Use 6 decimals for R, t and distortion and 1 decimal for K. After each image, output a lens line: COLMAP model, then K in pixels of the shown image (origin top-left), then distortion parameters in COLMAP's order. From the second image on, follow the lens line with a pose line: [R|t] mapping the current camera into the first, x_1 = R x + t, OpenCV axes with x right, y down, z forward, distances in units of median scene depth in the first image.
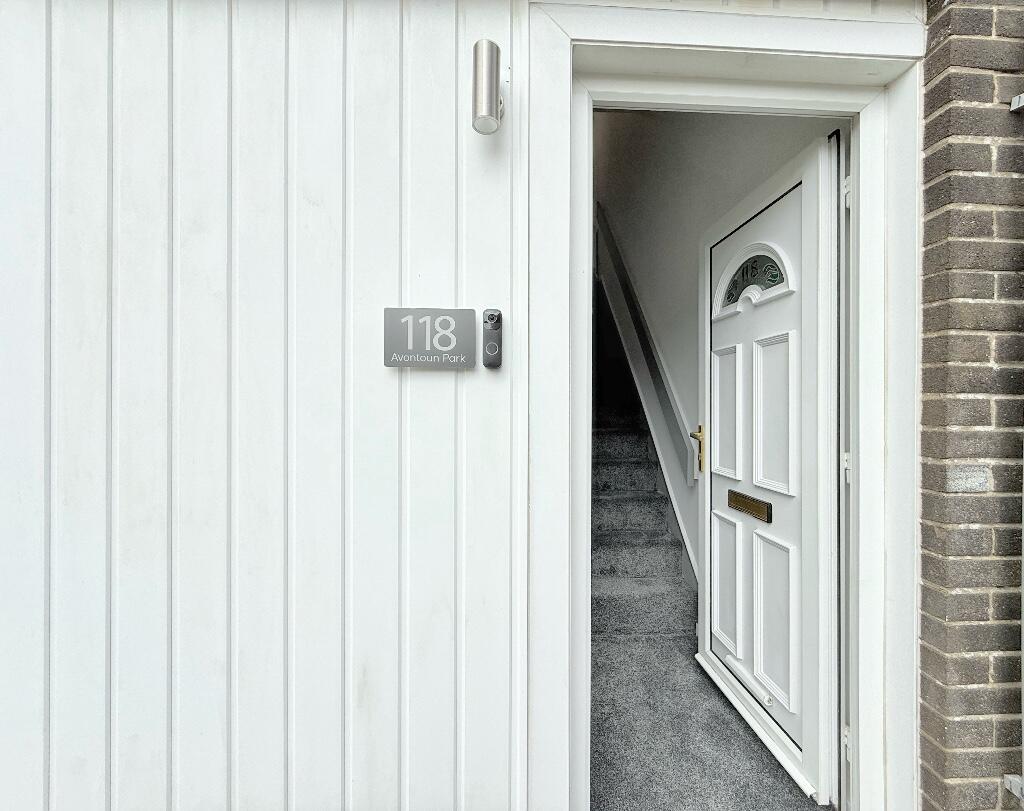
lens RADIAL K [[459.3, 0, 517.6], [0, 459.3, 405.9], [0, 0, 1]] dist [-0.002007, -0.000085]
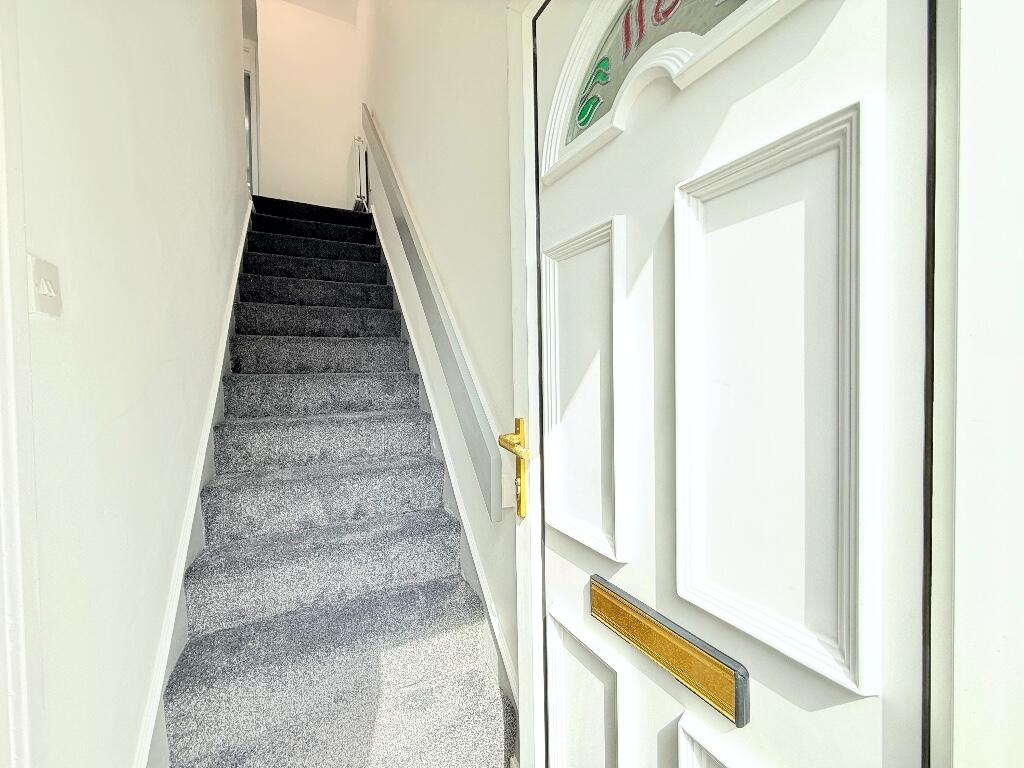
lens RADIAL K [[409.0, 0, 510.8], [0, 409.0, 383.7], [0, 0, 1]] dist [0.000809, 0.000114]
pose [[0.906380, -0.027615, 0.421559, 0.235668], [0.018636, 0.999503, 0.025407, -0.003419], [-0.422052, -0.015172, 0.906445, 0.680438]]
